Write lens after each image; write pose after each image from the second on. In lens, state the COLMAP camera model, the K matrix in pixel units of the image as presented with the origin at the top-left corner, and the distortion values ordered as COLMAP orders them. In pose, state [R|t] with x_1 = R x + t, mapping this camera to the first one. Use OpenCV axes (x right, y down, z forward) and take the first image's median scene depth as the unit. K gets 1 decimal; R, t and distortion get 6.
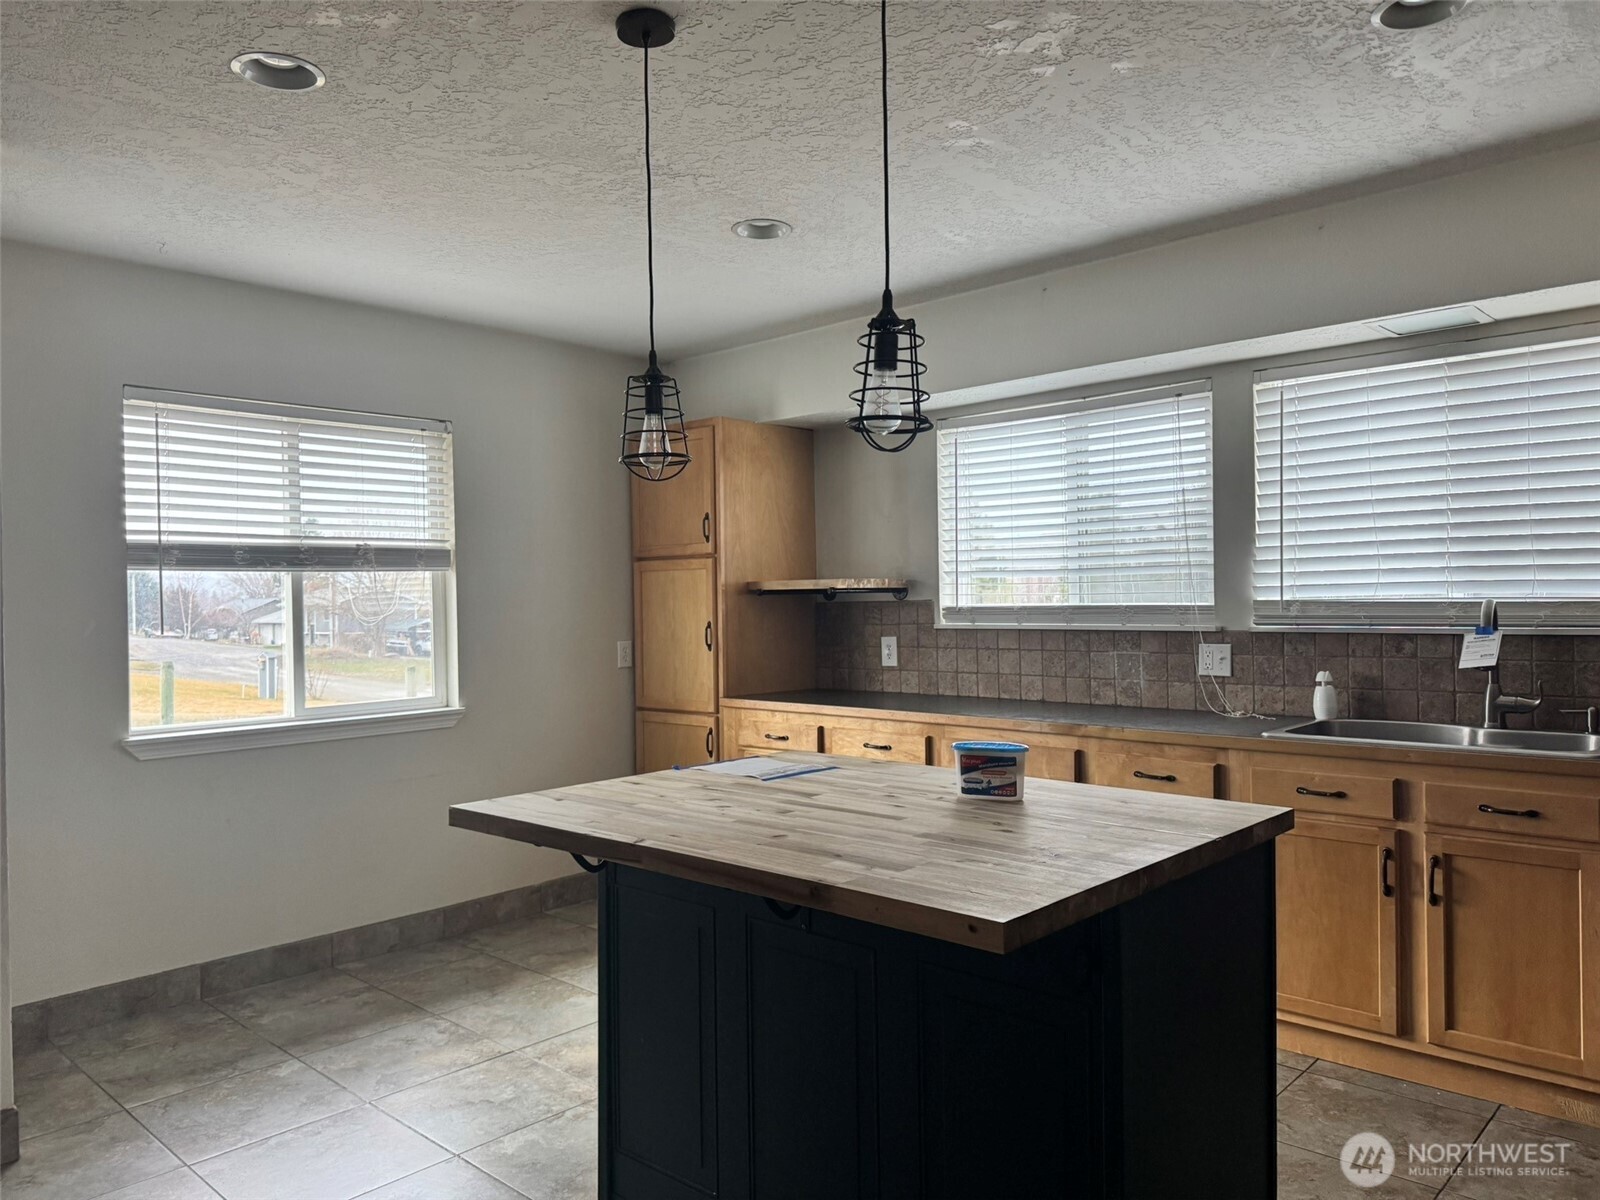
lens RADIAL K [[1128.5, 0, 801.7], [0, 1128.5, 605.9], [0, 0, 1]] dist [0.073646, -0.092842]
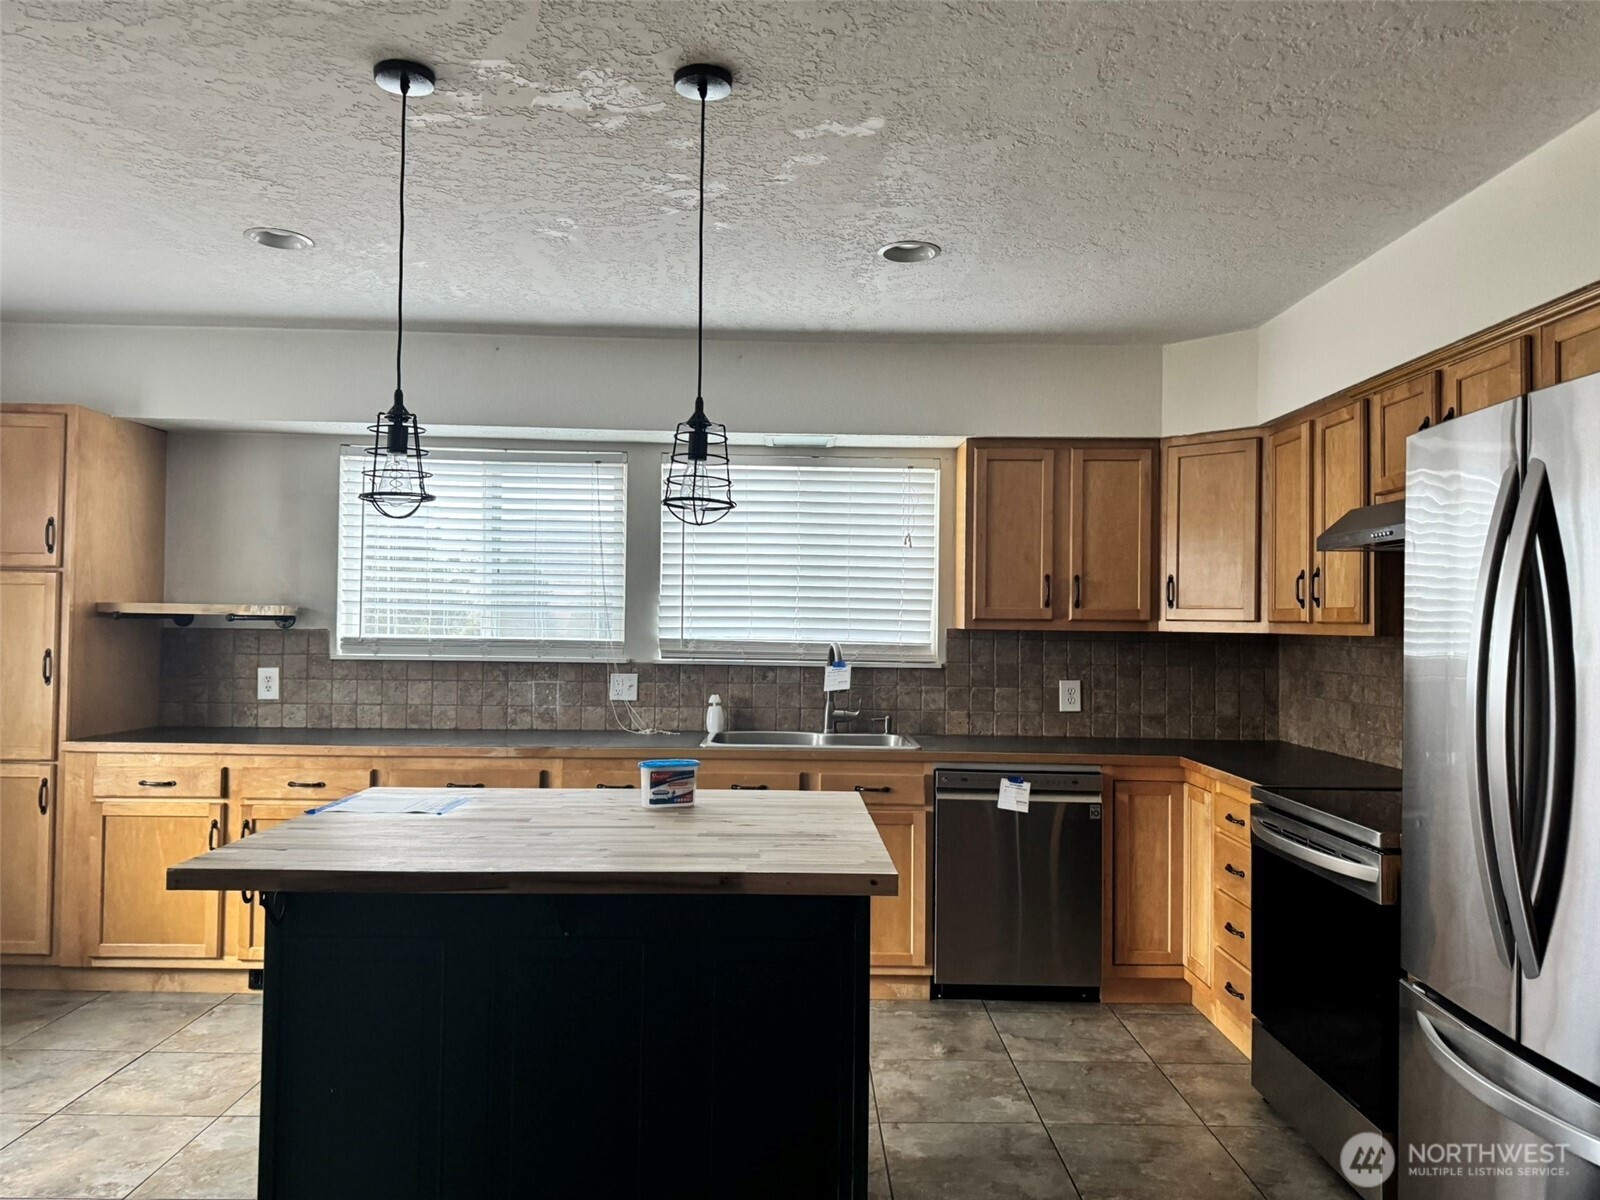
lens RADIAL K [[1128.5, 0, 810.1], [0, 1128.5, 599.2], [0, 0, 1]] dist [0.073646, -0.092842]
pose [[0.720423, 0.041142, 0.692314, -0.329001], [-0.022361, 0.999098, -0.036104, -0.006546], [-0.693174, 0.010529, 0.720693, 0.011152]]
